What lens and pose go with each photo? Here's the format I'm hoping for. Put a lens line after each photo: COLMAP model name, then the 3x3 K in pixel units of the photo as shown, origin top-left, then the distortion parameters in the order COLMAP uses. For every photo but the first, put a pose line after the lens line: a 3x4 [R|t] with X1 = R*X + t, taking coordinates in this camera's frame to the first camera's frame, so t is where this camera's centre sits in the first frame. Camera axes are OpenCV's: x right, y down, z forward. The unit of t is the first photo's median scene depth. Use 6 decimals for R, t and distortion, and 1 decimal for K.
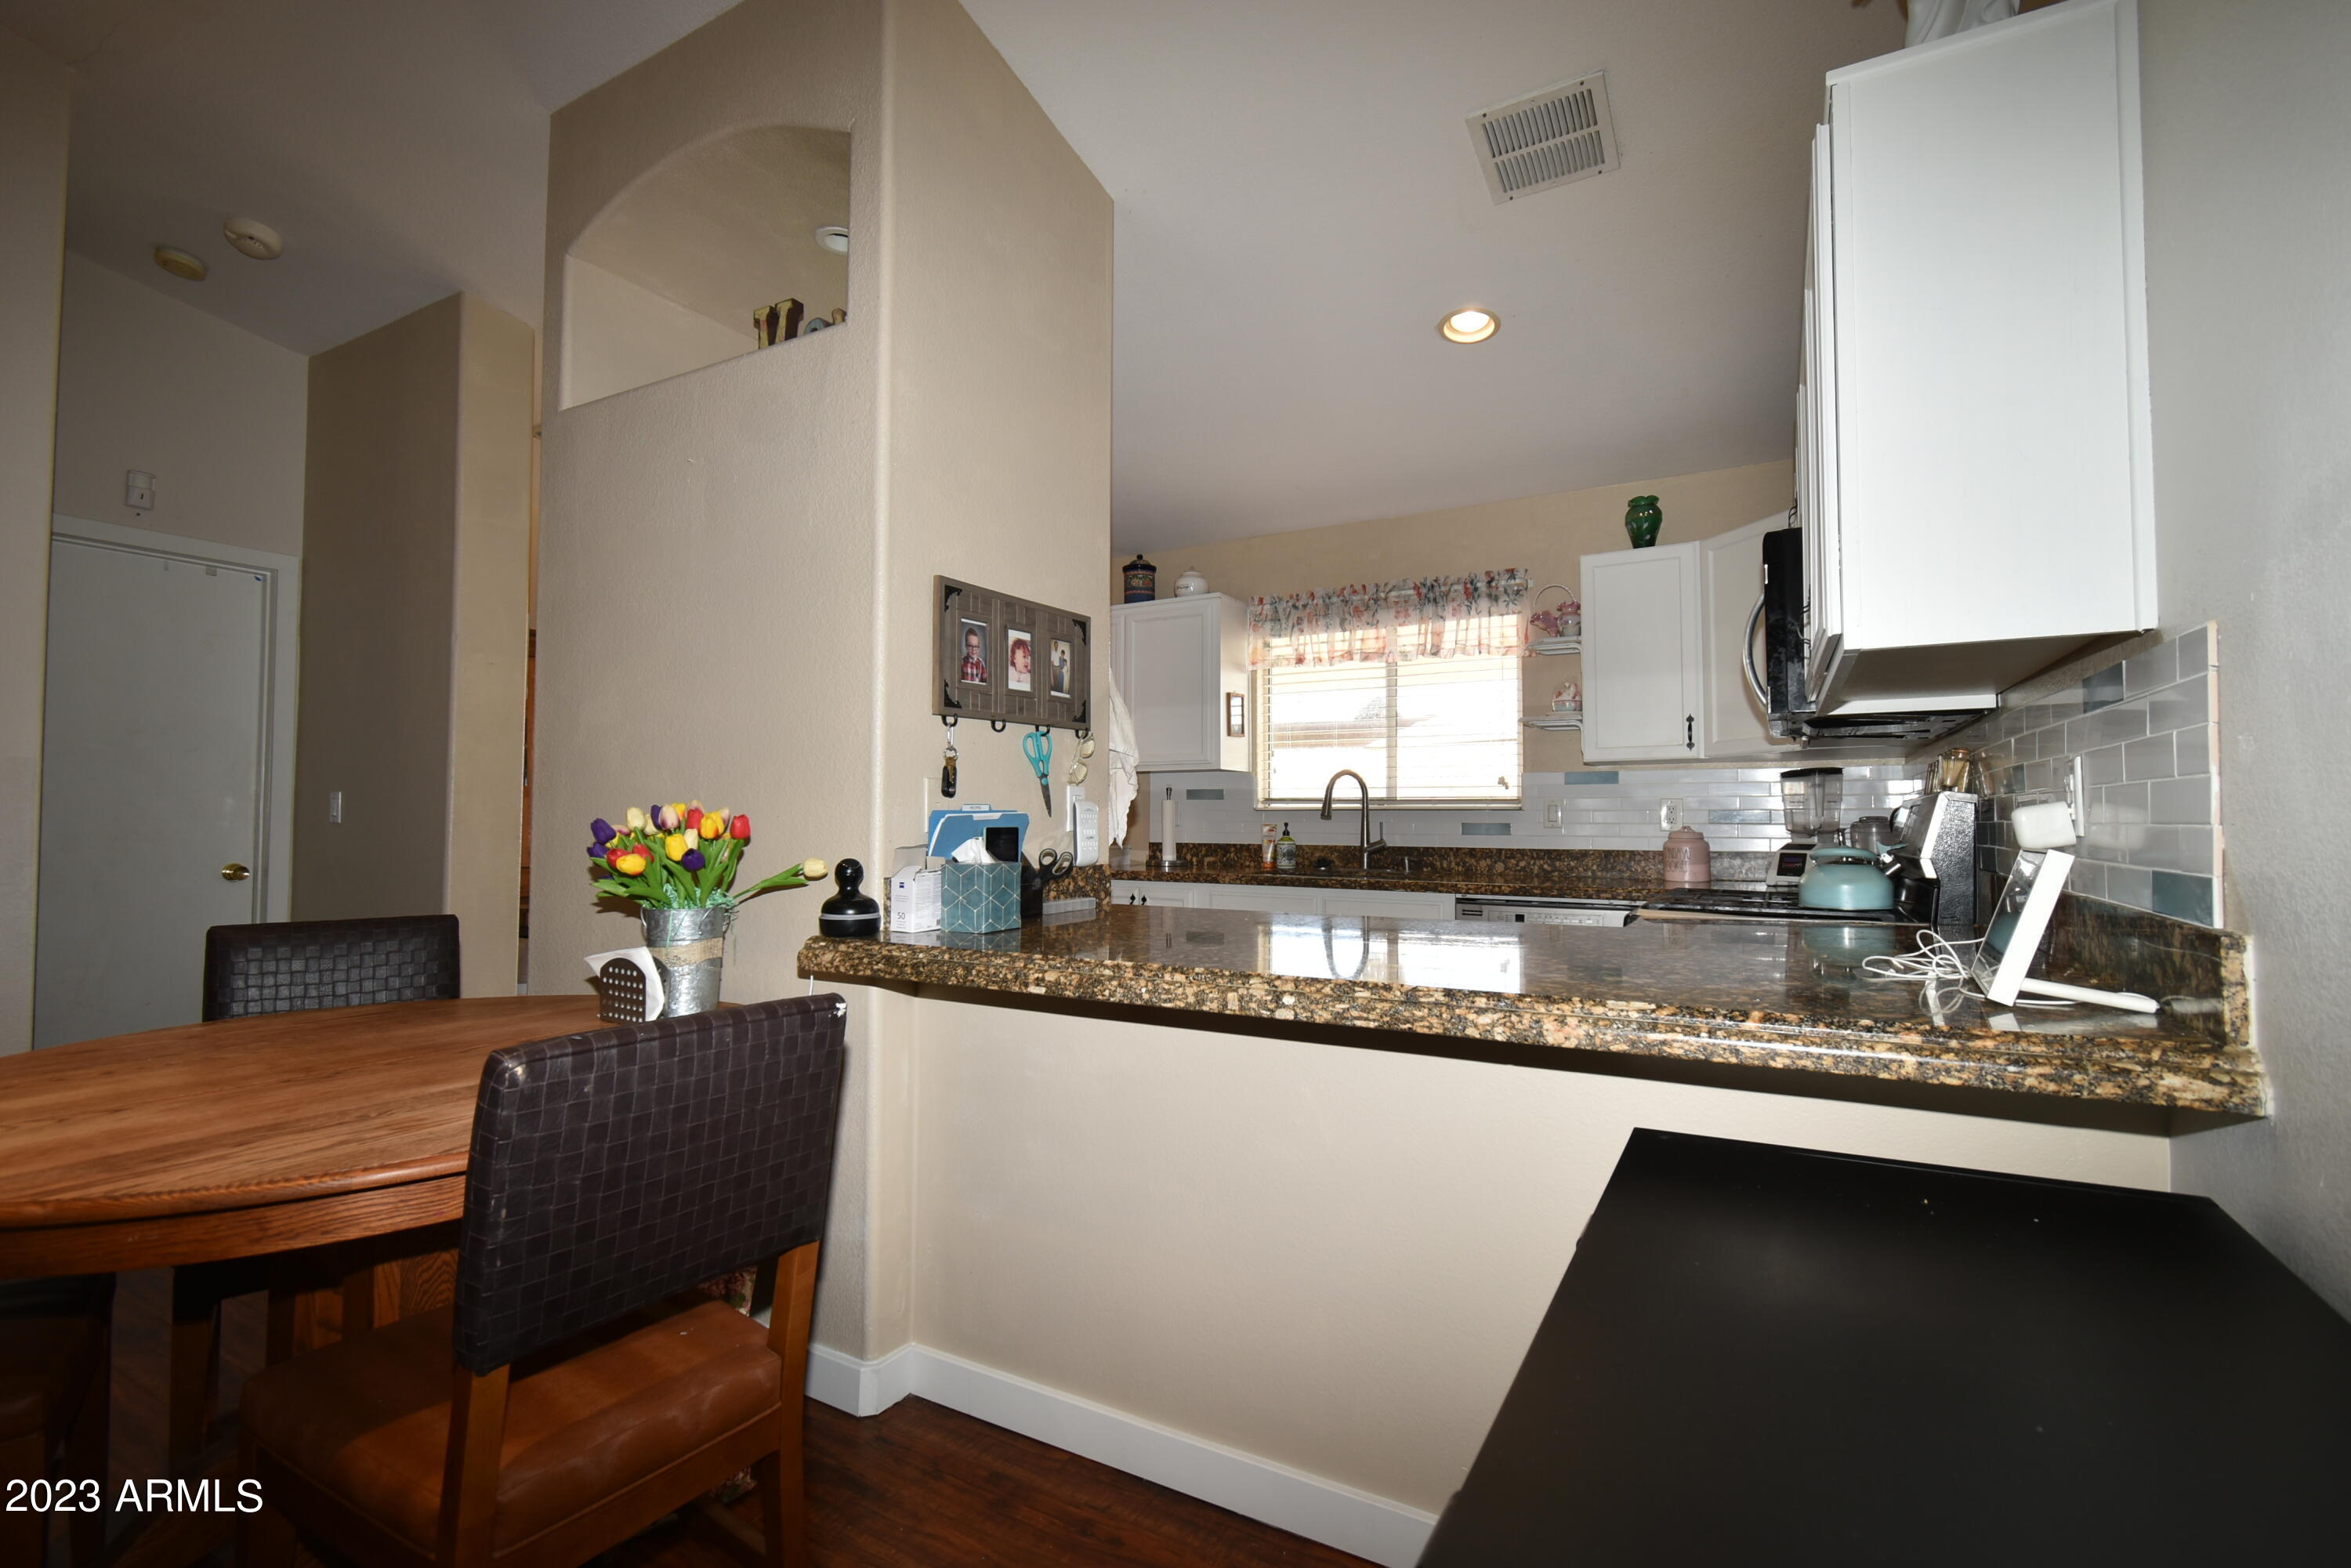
lens RADIAL K [[1039.1, 0, 1185.8], [0, 1039.1, 785.6], [0, 0, 1]] dist [0.009342, -0.005185]
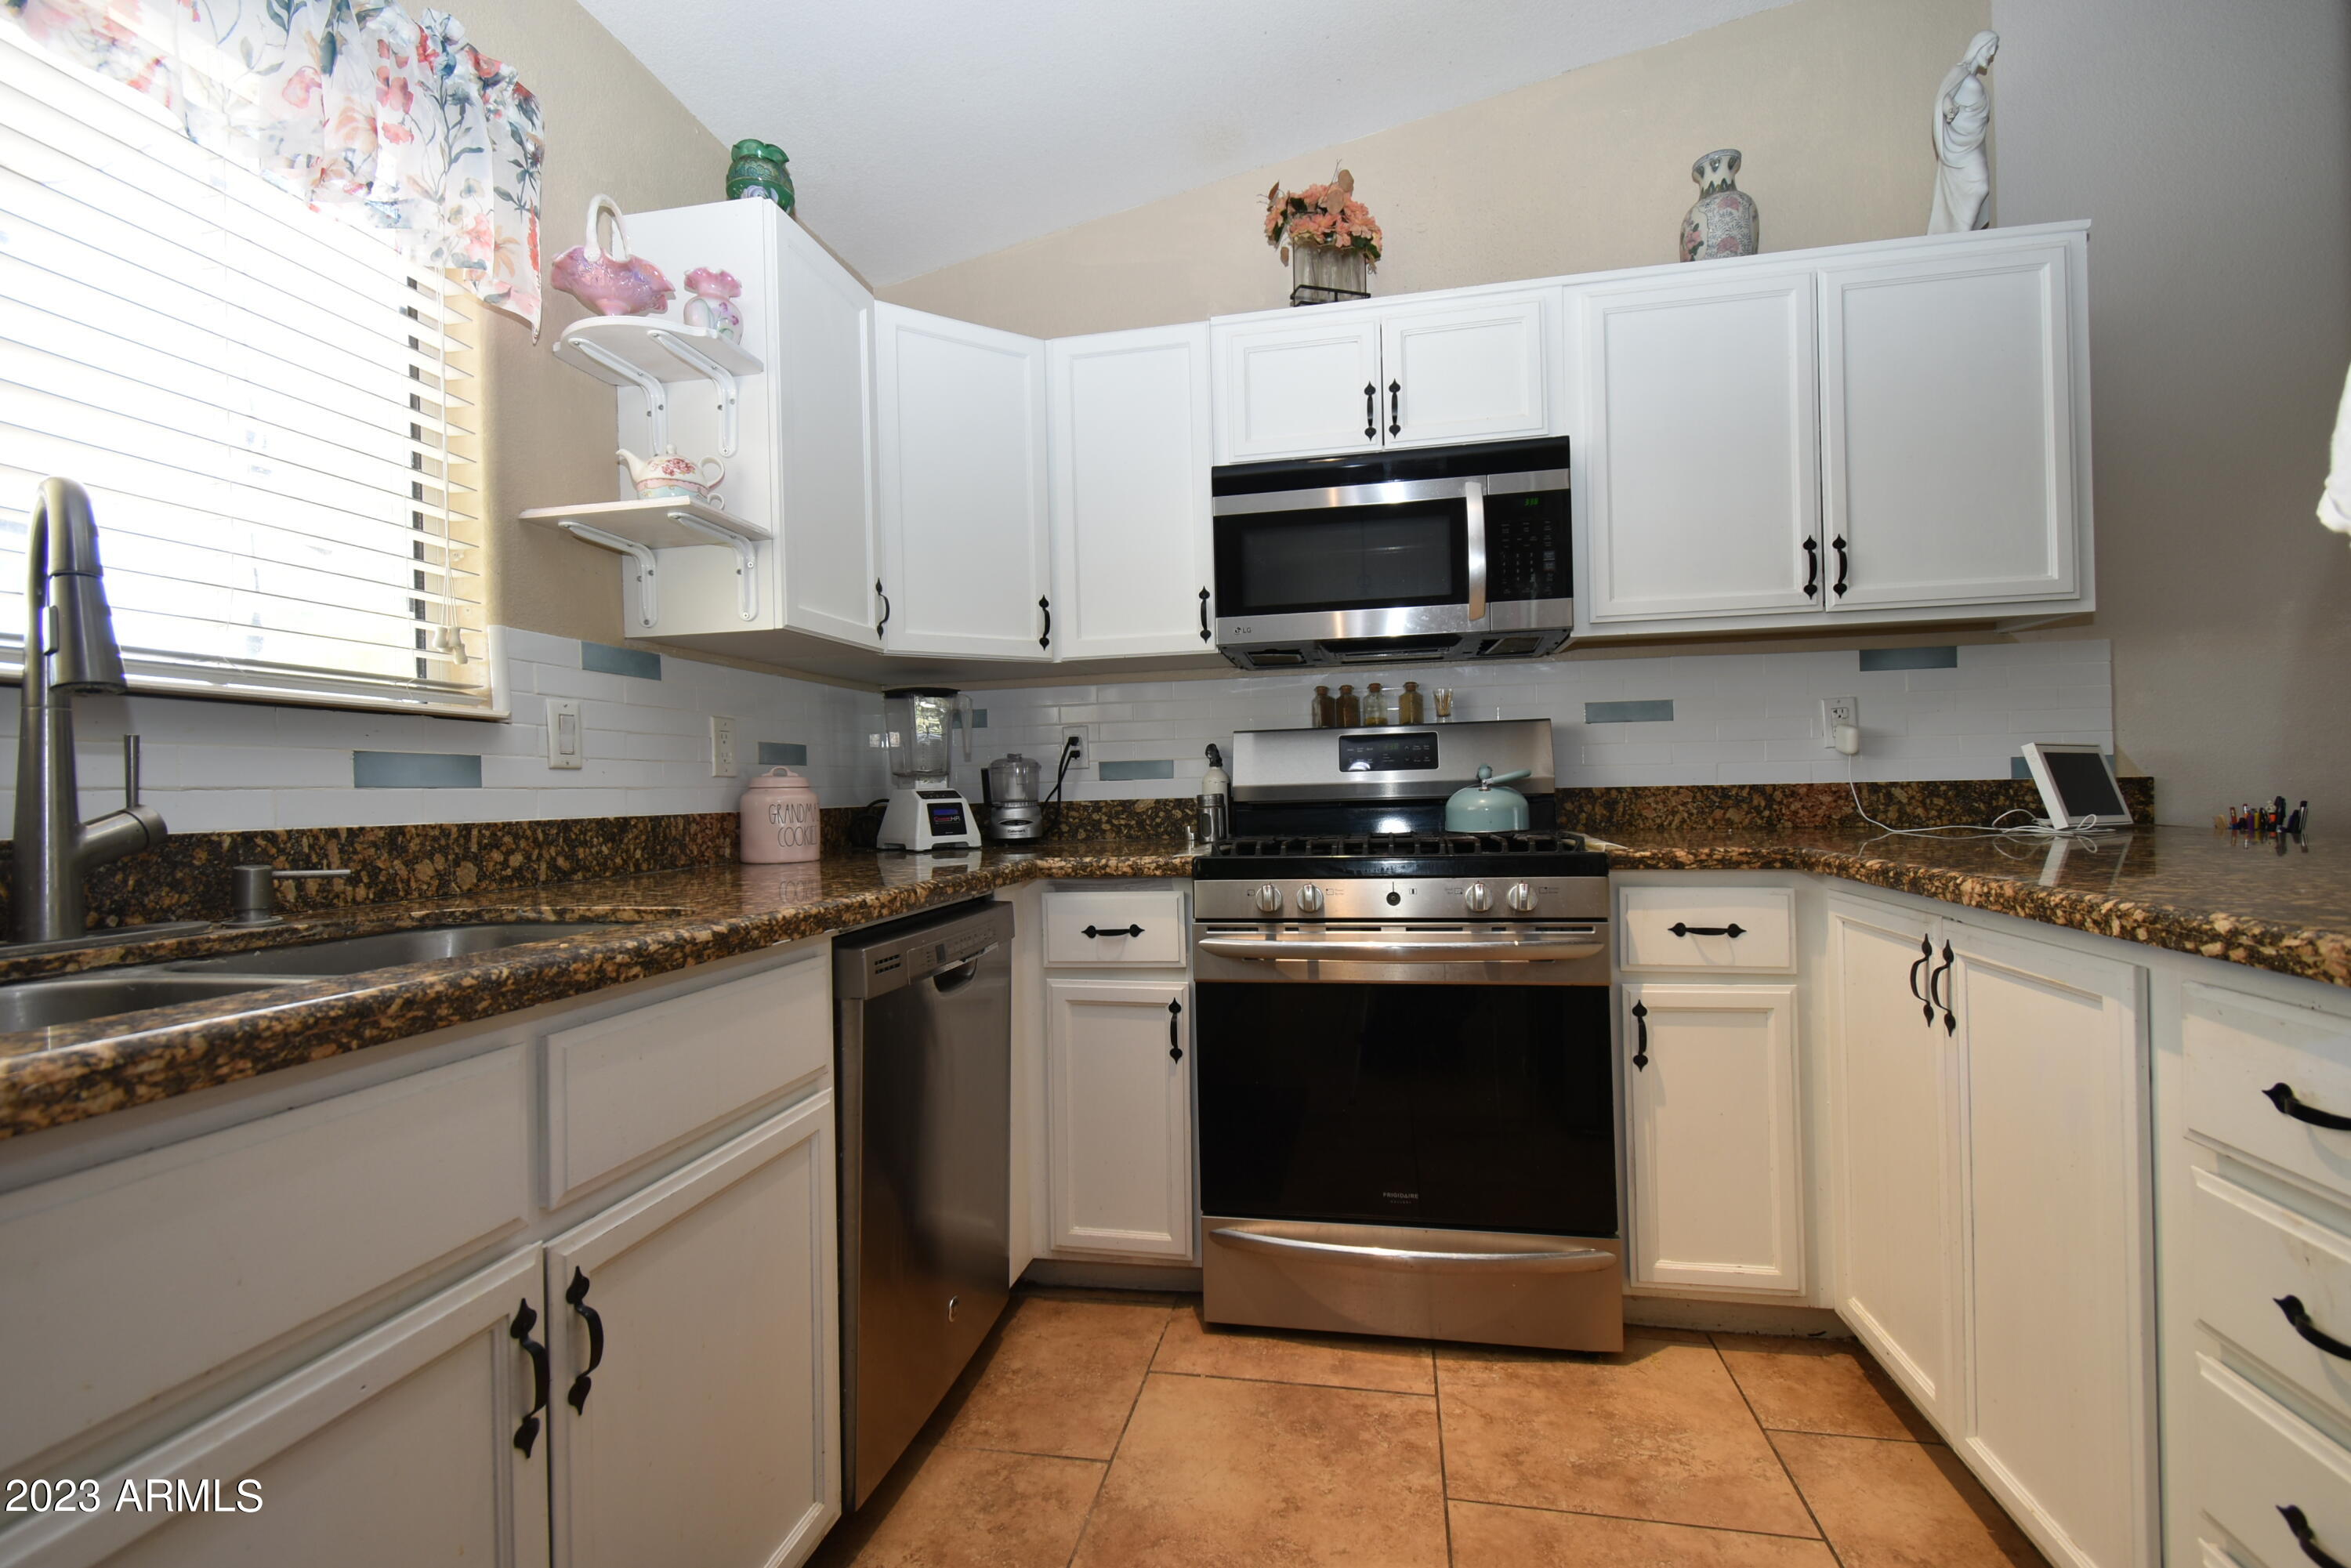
lens RADIAL K [[1039.1, 0, 1185.8], [0, 1039.1, 785.6], [0, 0, 1]] dist [0.009342, -0.005185]
pose [[-0.325441, 0.011877, 0.945488, -0.123815], [-0.010237, 0.999818, -0.016083, 0.049886], [-0.945507, -0.014913, -0.325260, 0.874912]]
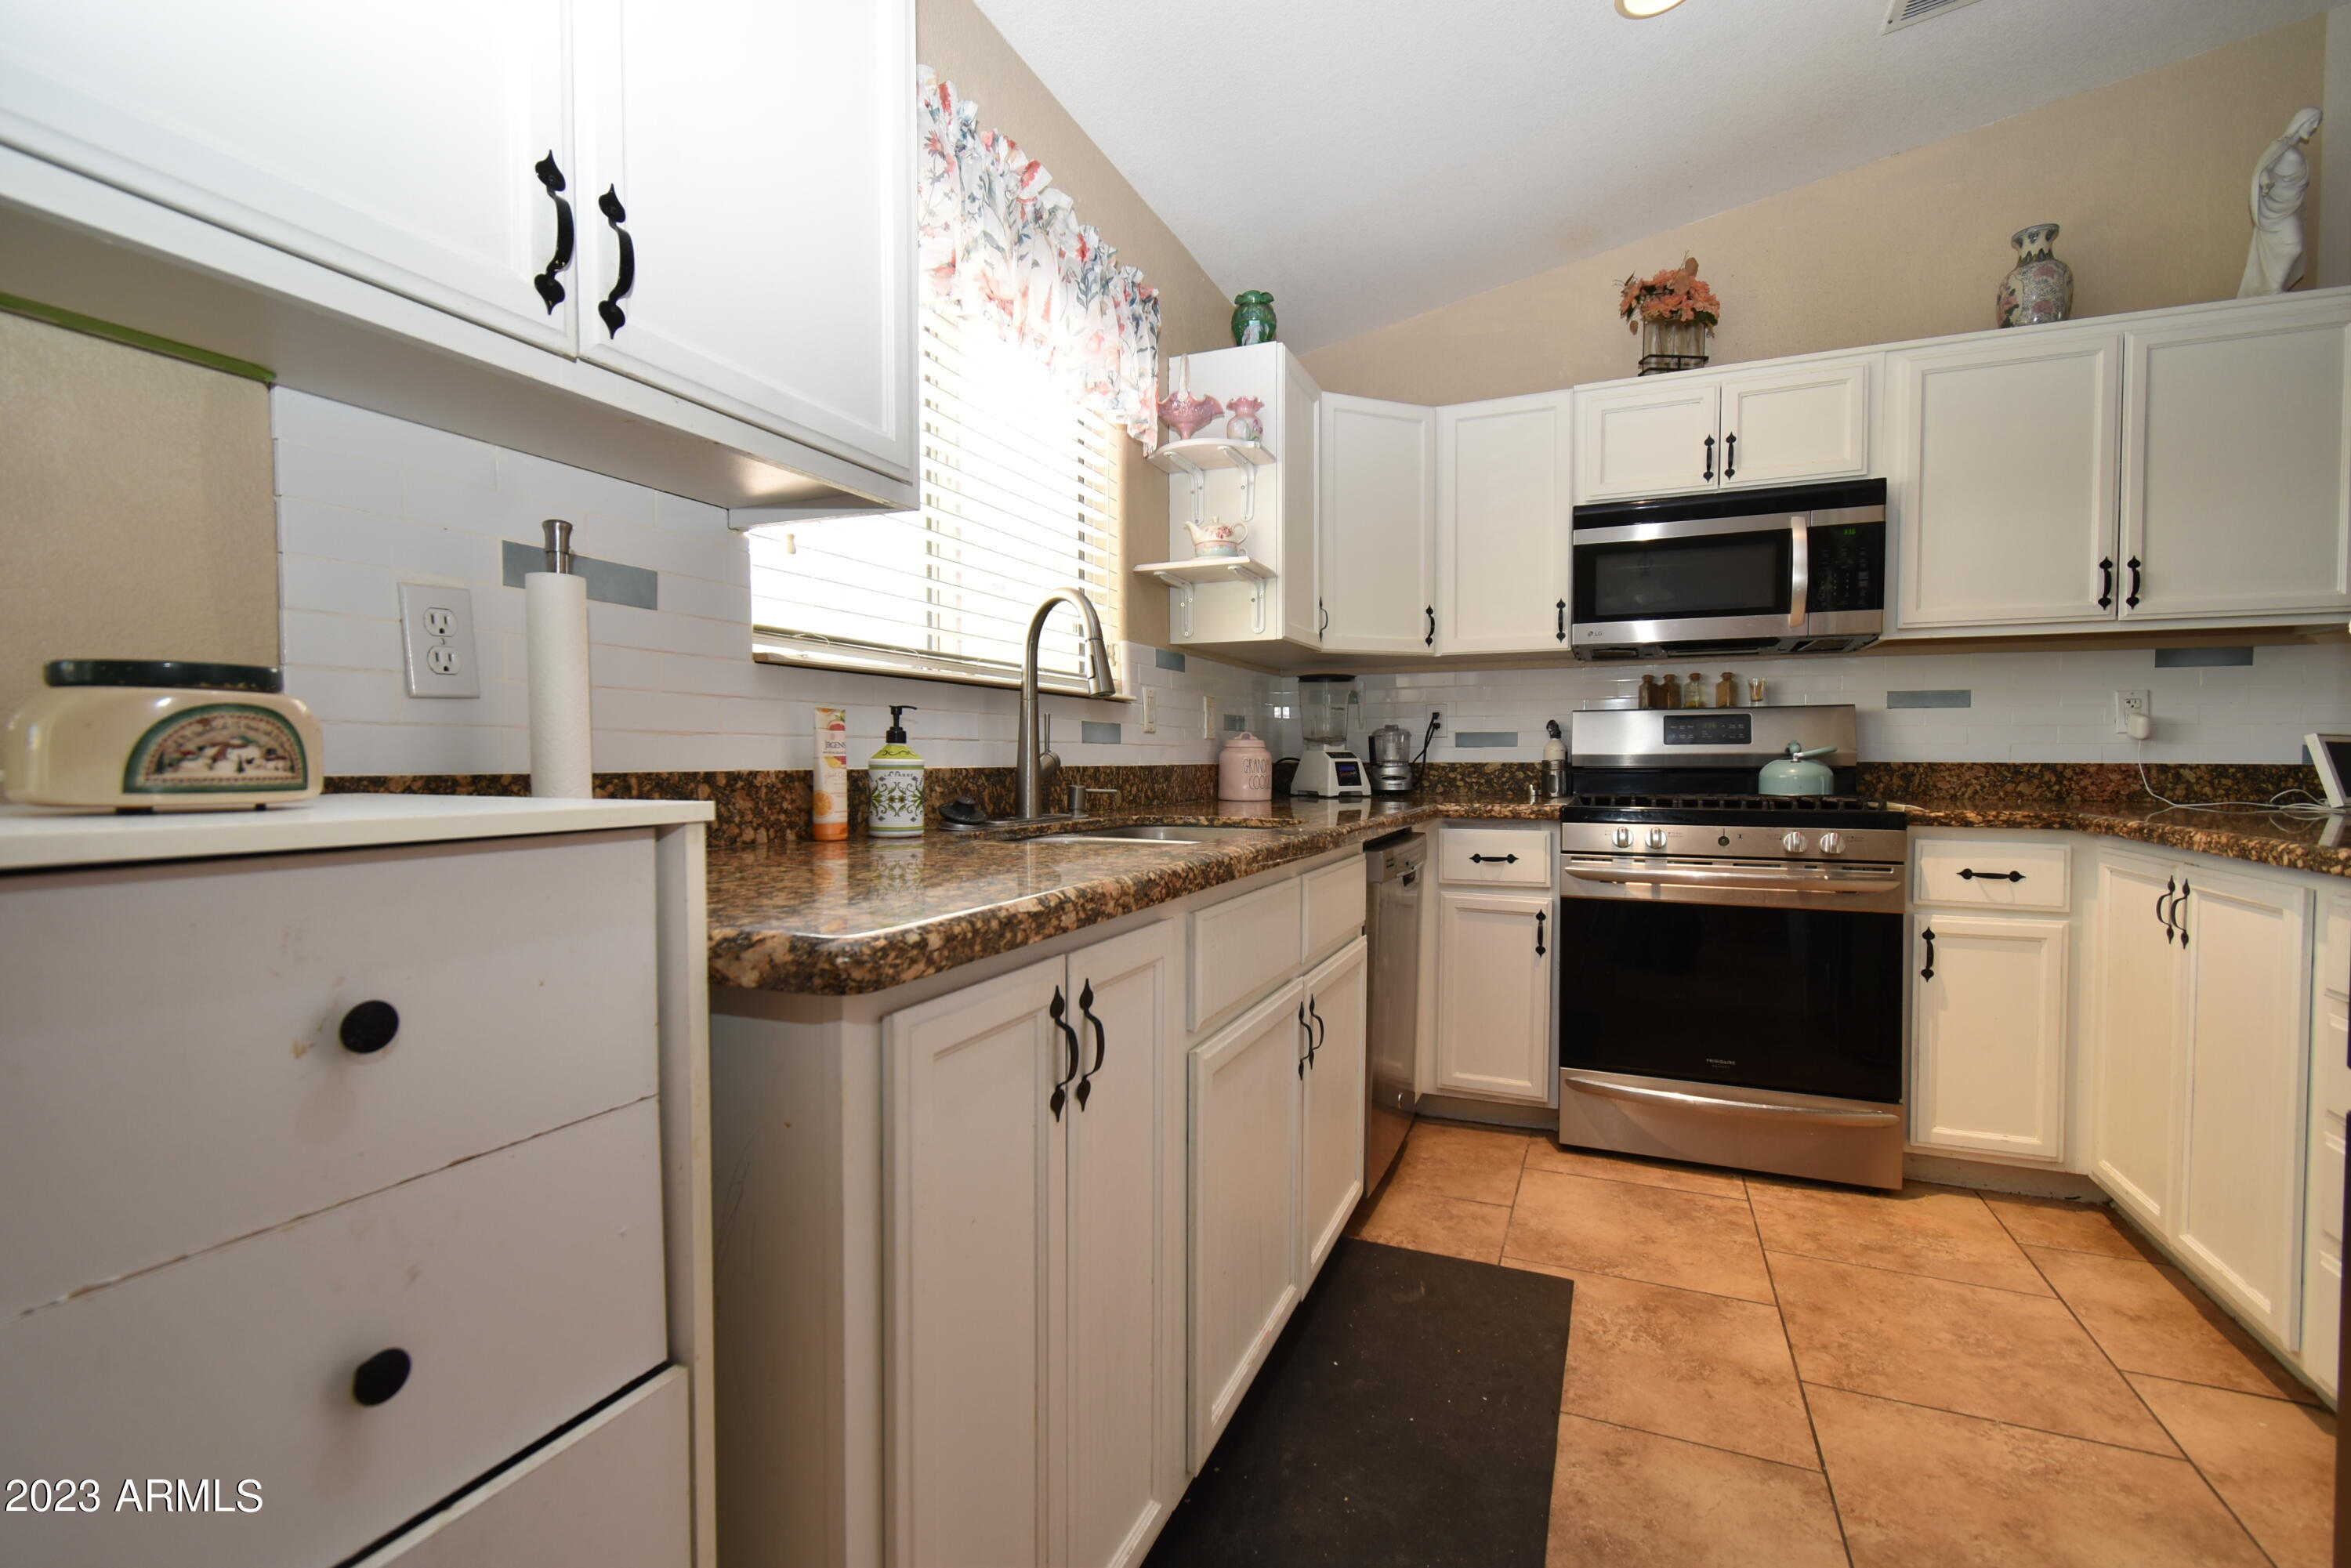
lens RADIAL K [[1039.1, 0, 1185.8], [0, 1039.1, 785.6], [0, 0, 1]] dist [0.009342, -0.005185]
pose [[-0.123761, -0.027829, 0.991922, -0.284471], [-0.036036, 0.999073, 0.023533, 0.055541], [-0.991658, -0.032833, -0.124649, 1.027716]]
